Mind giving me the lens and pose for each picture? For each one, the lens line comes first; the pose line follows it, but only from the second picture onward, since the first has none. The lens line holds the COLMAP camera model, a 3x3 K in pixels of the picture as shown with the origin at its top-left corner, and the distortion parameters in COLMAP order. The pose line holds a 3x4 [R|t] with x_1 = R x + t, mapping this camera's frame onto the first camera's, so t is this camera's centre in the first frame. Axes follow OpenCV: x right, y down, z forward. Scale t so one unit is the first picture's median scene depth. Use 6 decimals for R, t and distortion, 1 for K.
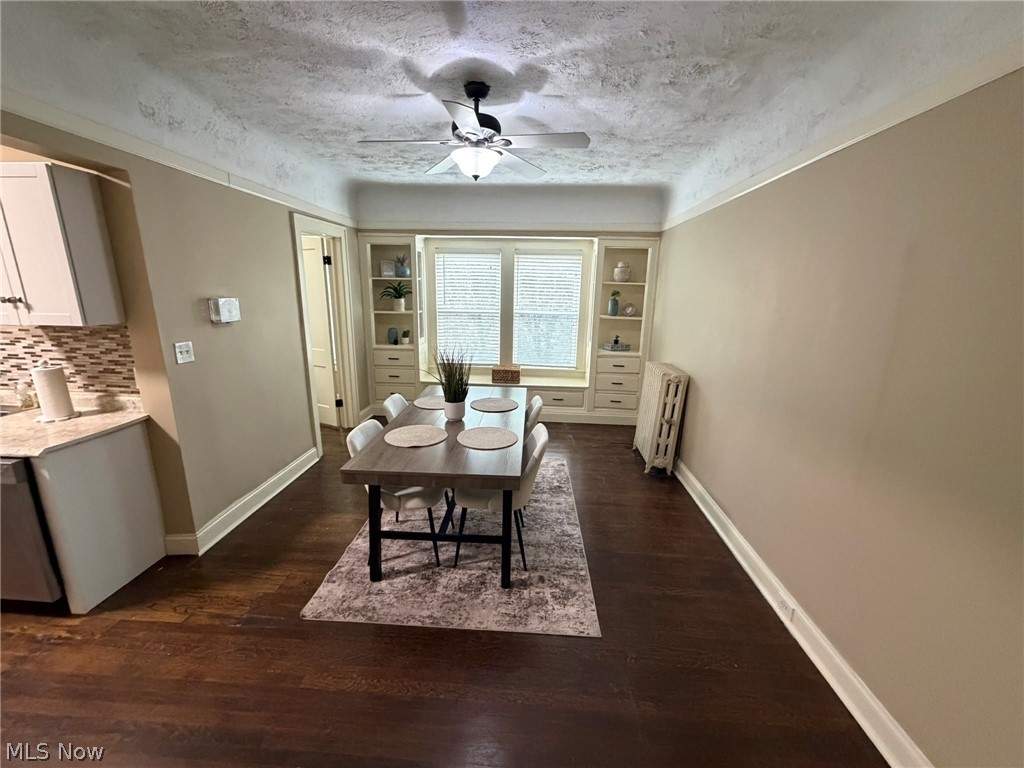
lens RADIAL K [[410.8, 0, 509.6], [0, 410.8, 388.7], [0, 0, 1]] dist [-0.002154, 0.000598]
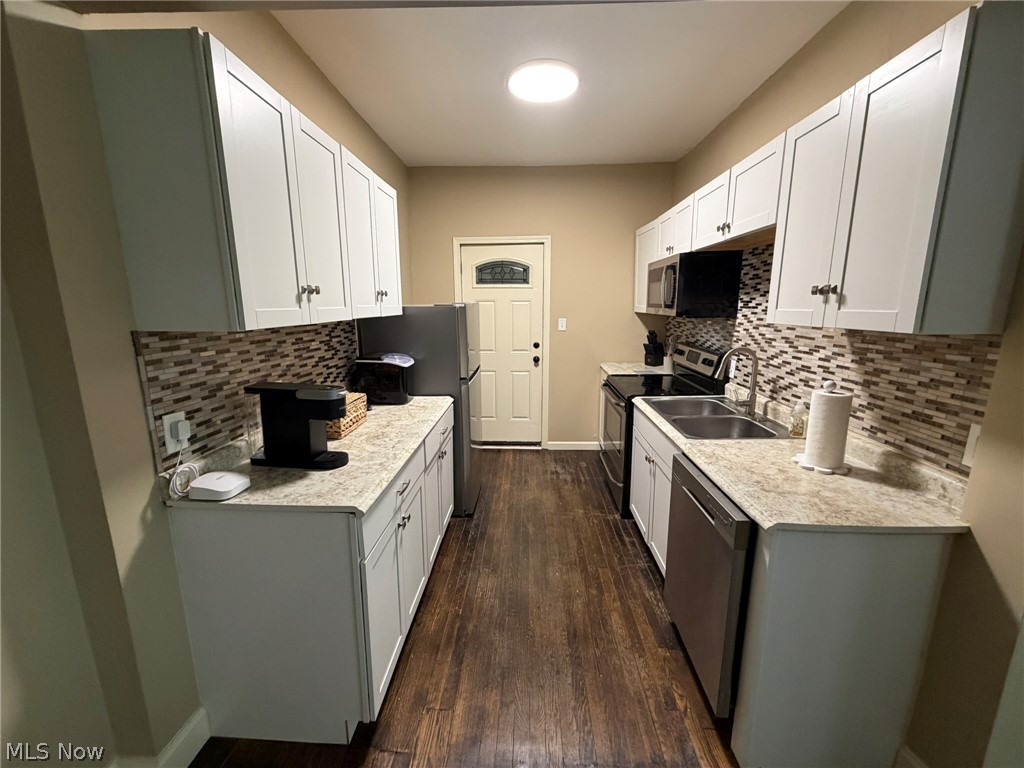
lens RADIAL K [[410.8, 0, 512.6], [0, 410.8, 382.3], [0, 0, 1]] dist [-0.002154, 0.000598]
pose [[0.029002, 0.172222, -0.984631, -0.447370], [-0.233483, 0.958964, 0.160856, -0.049367], [0.971928, 0.225229, 0.068022, 0.406914]]
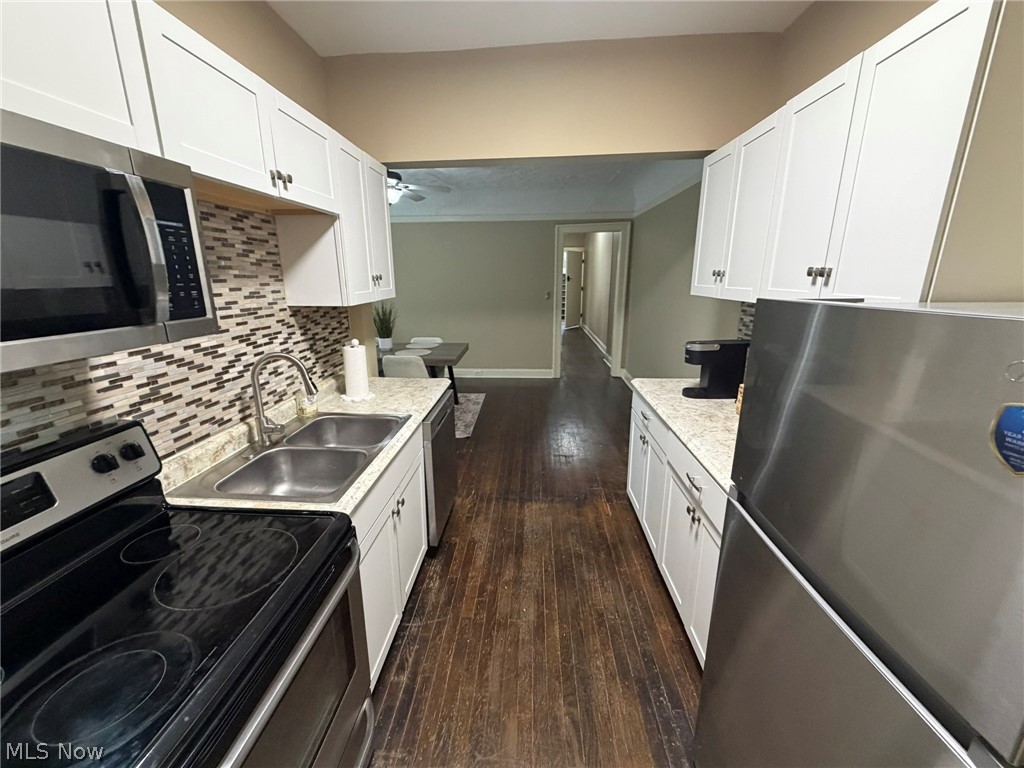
lens RADIAL K [[410.8, 0, 508.3], [0, 410.8, 383.0], [0, 0, 1]] dist [-0.002154, 0.000598]
pose [[-0.009776, -0.273580, 0.961799, -1.975940], [0.244425, 0.932014, 0.267593, -0.135686], [-0.969619, 0.237704, 0.057758, 0.552304]]
